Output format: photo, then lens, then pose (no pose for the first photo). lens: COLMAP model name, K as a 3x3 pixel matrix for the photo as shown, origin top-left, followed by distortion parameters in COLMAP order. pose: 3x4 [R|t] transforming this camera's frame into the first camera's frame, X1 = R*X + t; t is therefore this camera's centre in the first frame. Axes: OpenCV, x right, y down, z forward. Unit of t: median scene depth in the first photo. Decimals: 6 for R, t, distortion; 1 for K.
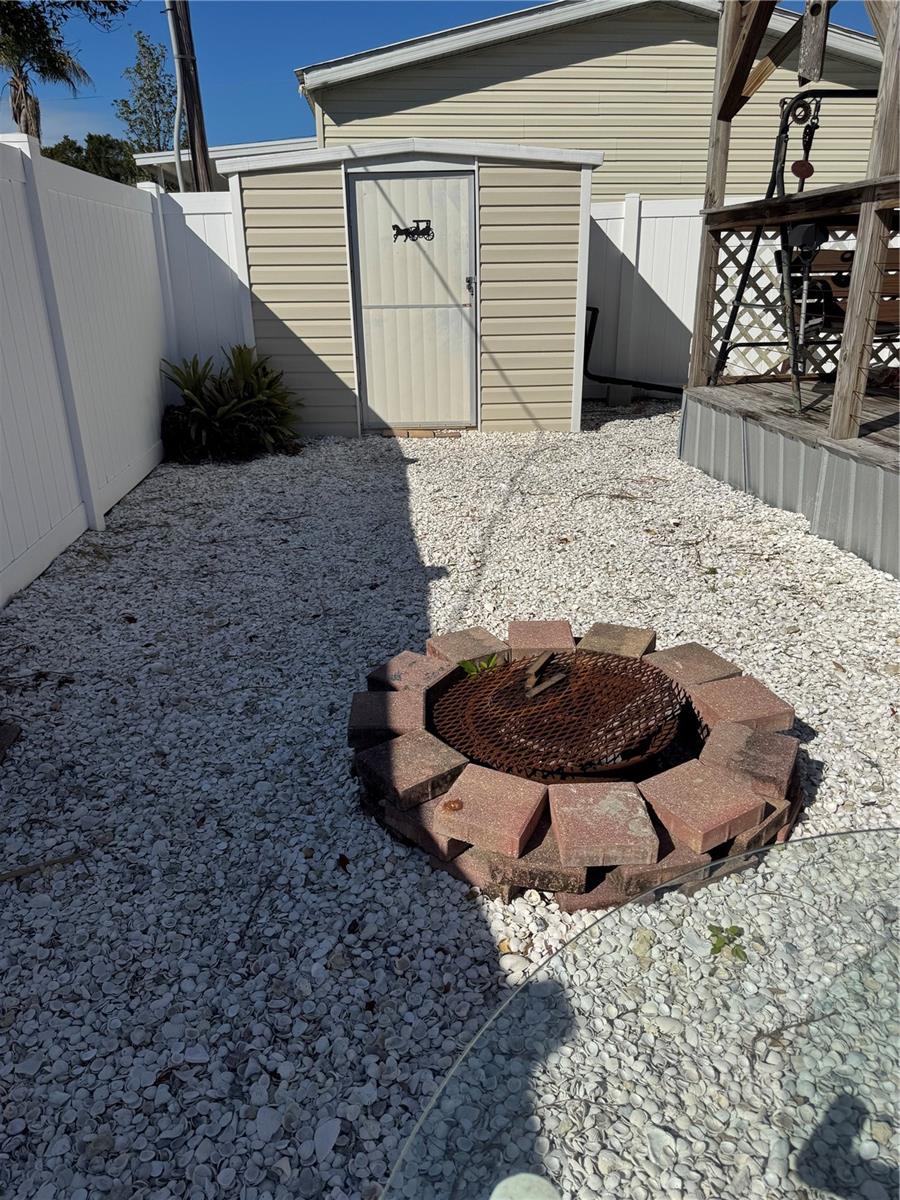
lens RADIAL K [[854.4, 0, 453.3], [0, 854.4, 596.1], [0, 0, 1]] dist [0.028773, -0.025609]
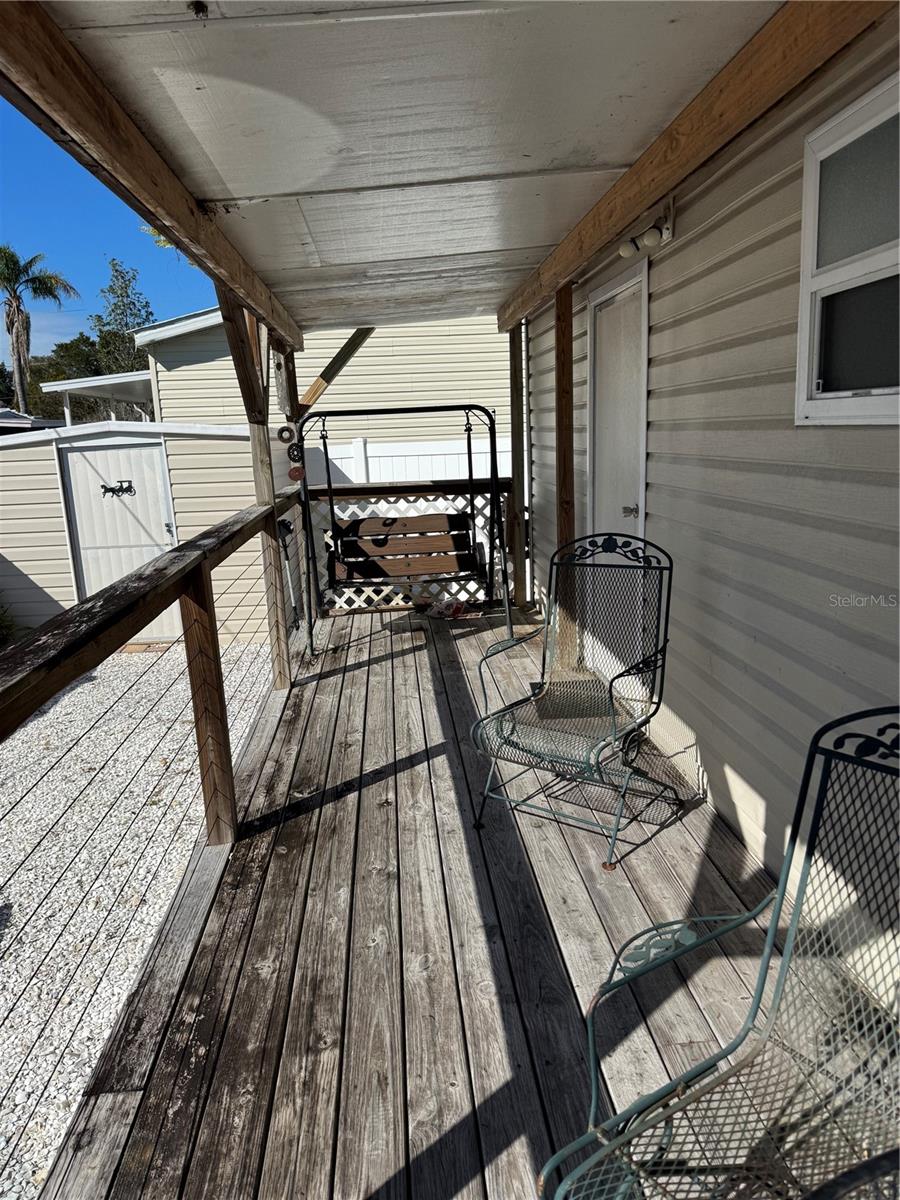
lens RADIAL K [[854.4, 0, 447.2], [0, 854.4, 603.2], [0, 0, 1]] dist [0.028773, -0.025609]
pose [[0.999176, -0.020285, -0.035158, 0.450395], [0.014422, 0.987070, -0.159639, -0.062902], [0.037942, 0.159001, 0.986549, -0.154653]]
